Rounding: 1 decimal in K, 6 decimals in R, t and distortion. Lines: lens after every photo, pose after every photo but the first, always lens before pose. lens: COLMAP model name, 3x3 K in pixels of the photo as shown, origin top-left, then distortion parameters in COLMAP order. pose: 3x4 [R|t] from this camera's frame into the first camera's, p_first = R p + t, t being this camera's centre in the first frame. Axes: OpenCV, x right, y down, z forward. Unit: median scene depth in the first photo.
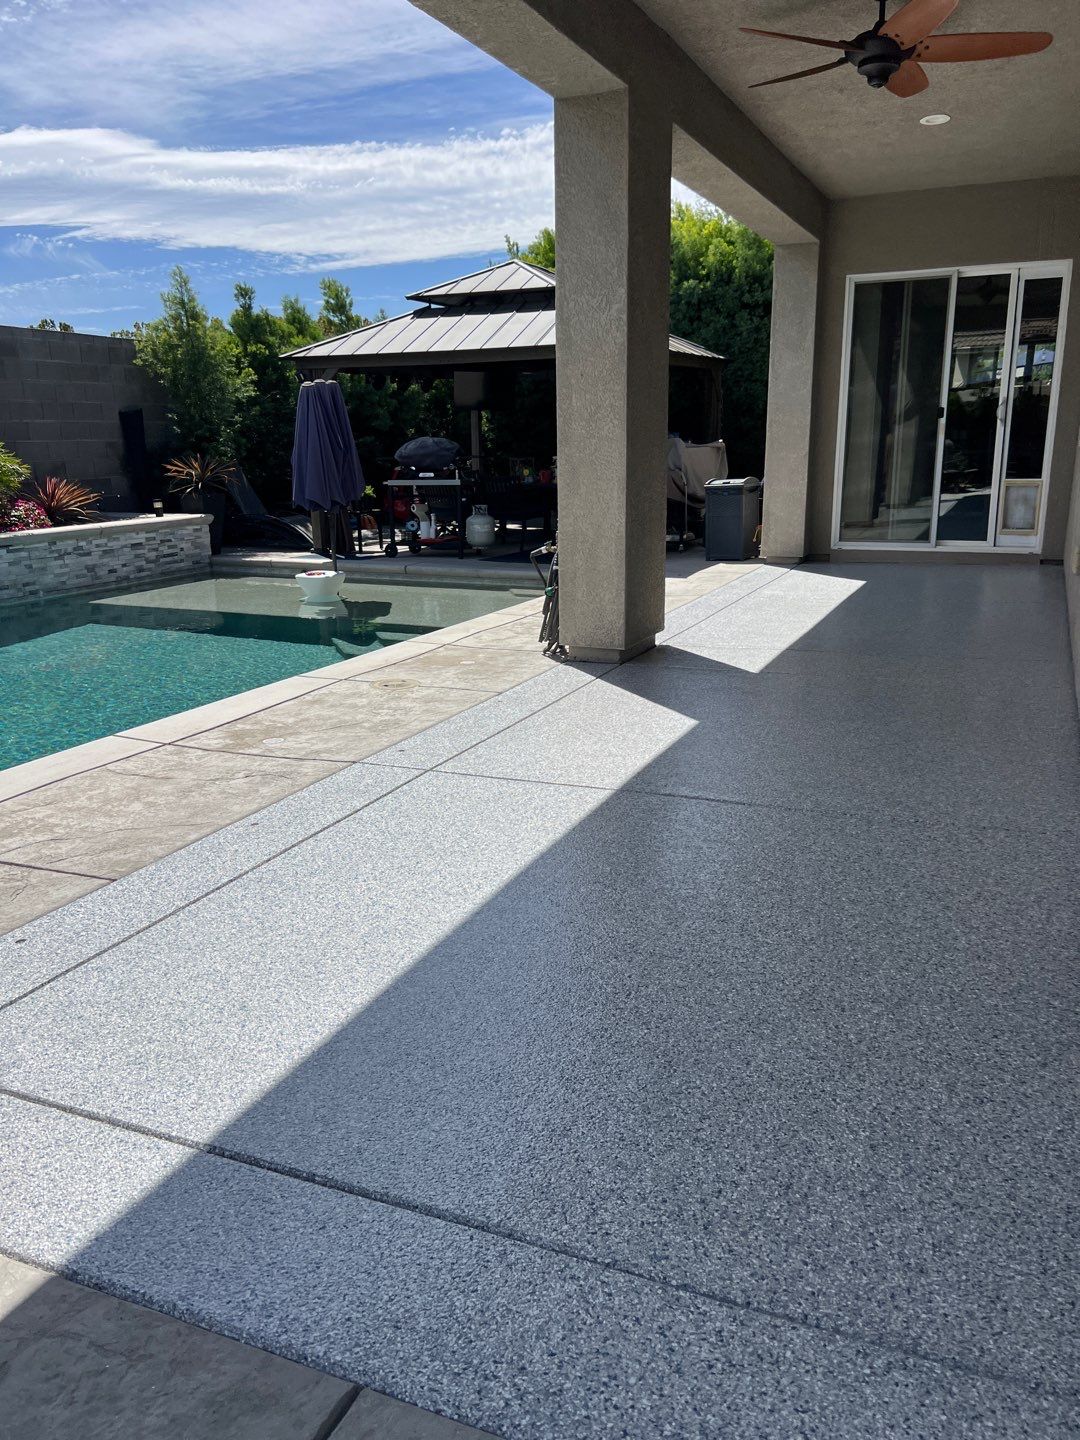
lens RADIAL K [[1083.4, 0, 571.5], [0, 1083.4, 715.4], [0, 0, 1]] dist [0.008541, -0.002035]
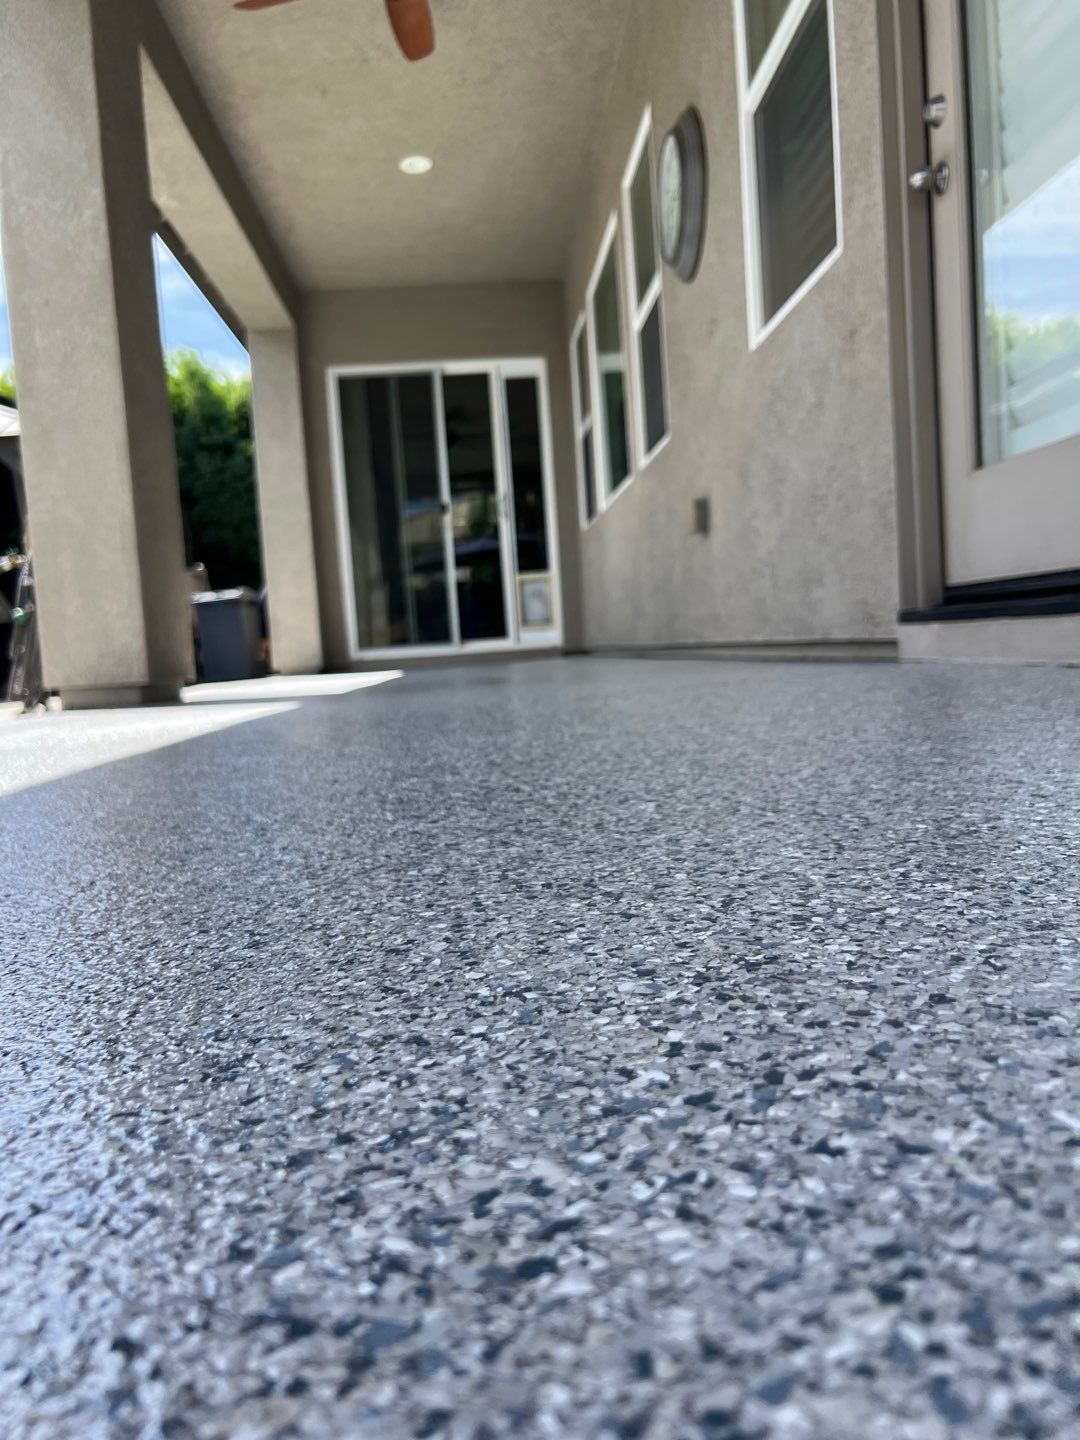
lens RADIAL K [[1042.1, 0, 543.7], [0, 1042.1, 741.6], [0, 0, 1]] dist [0.005526, -0.038532]
pose [[0.881810, -0.088289, 0.463266, -0.026980], [0.182869, 0.969477, -0.163320, 0.087177], [-0.434706, 0.228734, 0.871040, 0.200432]]
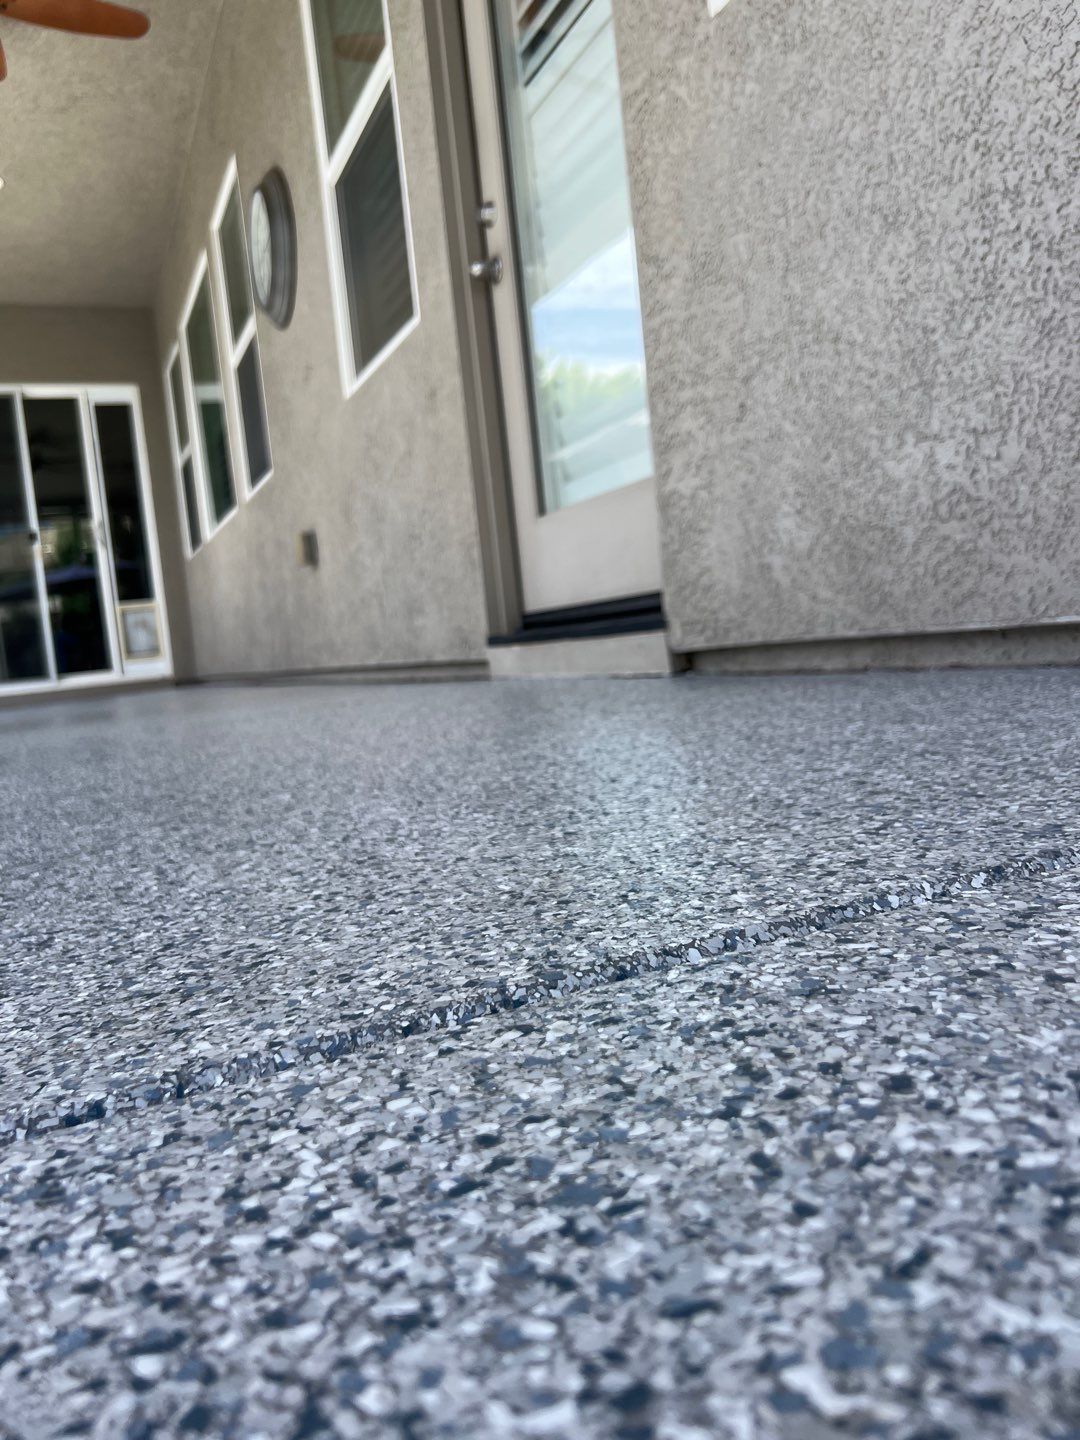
lens RADIAL K [[1042.1, 0, 543.7], [0, 1042.1, 741.6], [0, 0, 1]] dist [0.005526, -0.038532]
pose [[0.656251, -0.127937, 0.743617, -0.045707], [0.296942, 0.949786, -0.098647, 0.094030], [-0.693657, 0.285548, 0.661288, 0.175842]]
